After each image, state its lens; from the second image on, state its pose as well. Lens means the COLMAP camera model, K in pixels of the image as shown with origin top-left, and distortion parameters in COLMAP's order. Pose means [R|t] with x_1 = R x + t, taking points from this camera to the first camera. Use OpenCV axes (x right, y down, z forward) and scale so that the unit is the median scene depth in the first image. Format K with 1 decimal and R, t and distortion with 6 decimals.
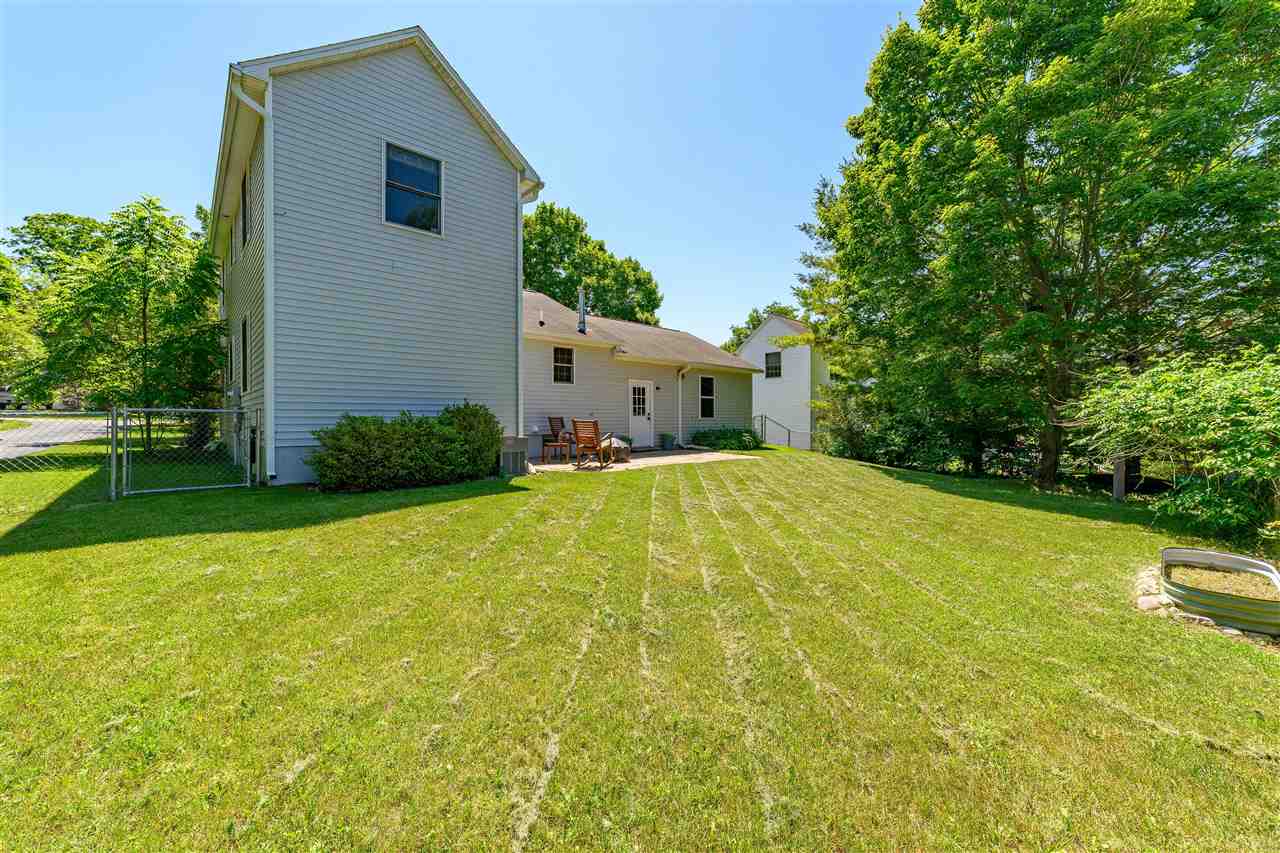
lens RADIAL K [[478.0, 0, 639.4], [0, 478.0, 422.2], [0, 0, 1]] dist [-0.022078, -0.000019]
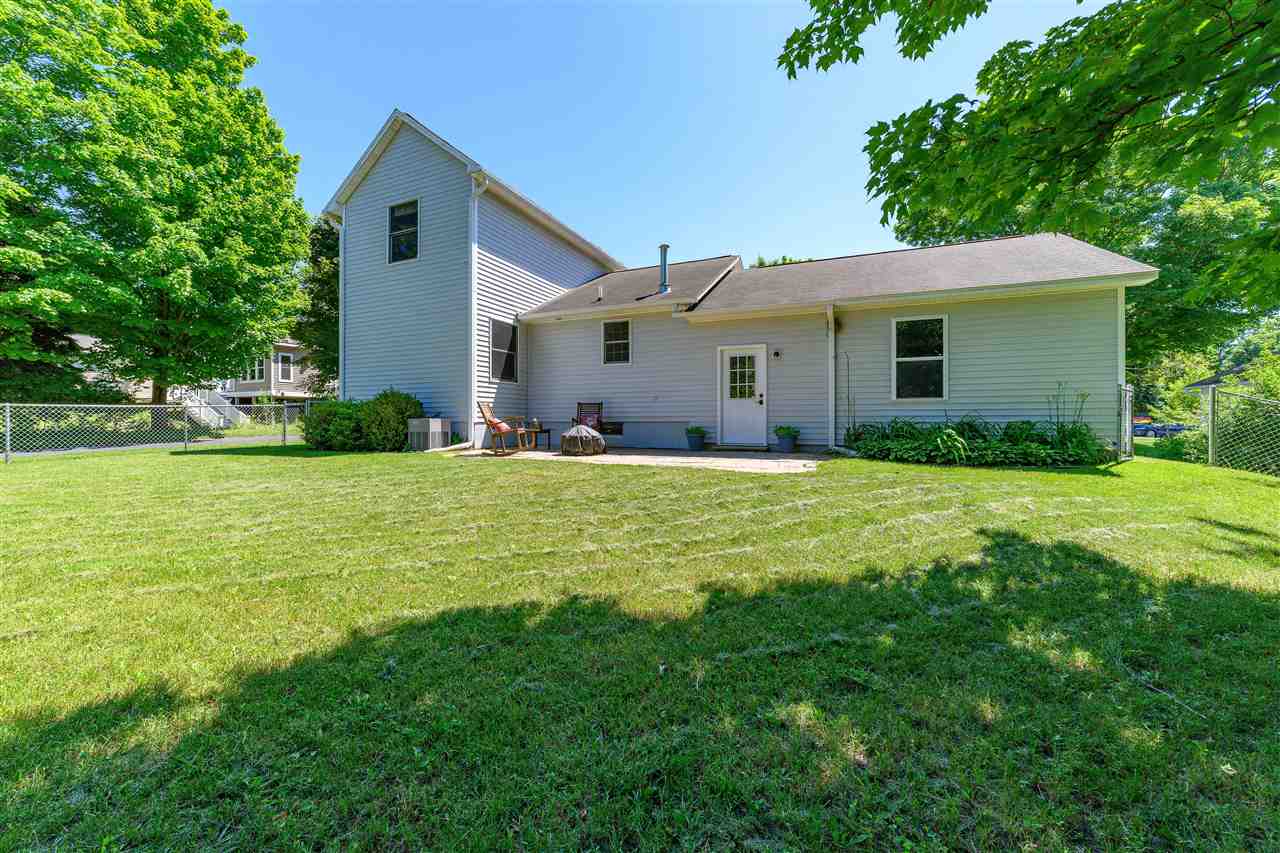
lens RADIAL K [[478.0, 0, 636.7], [0, 478.0, 421.0], [0, 0, 1]] dist [-0.022078, -0.000019]
pose [[0.400291, 0.007049, -0.916361, 0.560008], [-0.006760, 0.999966, 0.004739, 0.016420], [0.916363, 0.004298, 0.400325, 0.590553]]
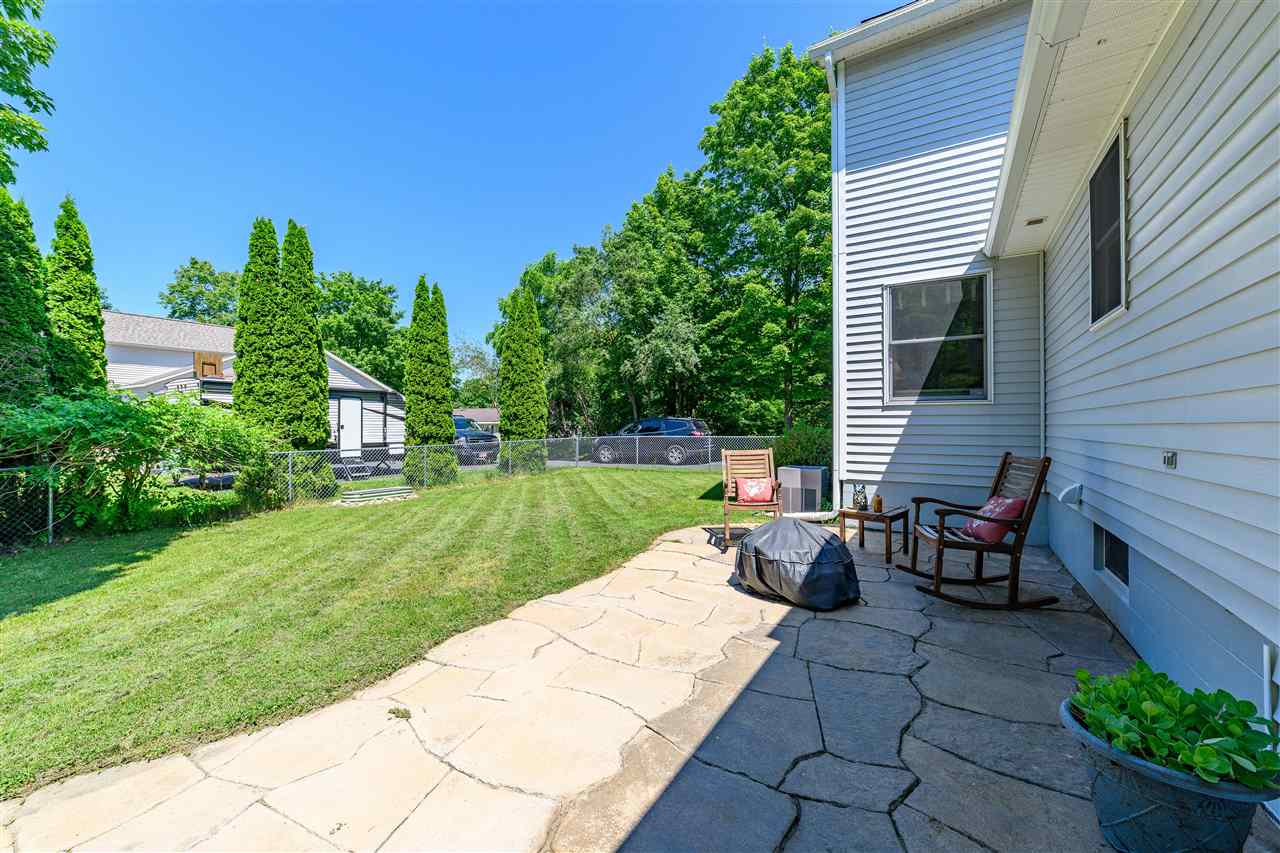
lens RADIAL K [[478.0, 0, 640.5], [0, 478.0, 428.1], [0, 0, 1]] dist [-0.022078, -0.000019]
pose [[-0.973392, -0.001353, -0.229143, 0.081821], [-0.002880, 0.999976, 0.006332, -0.022455], [0.229128, 0.006823, -0.973372, 1.006605]]
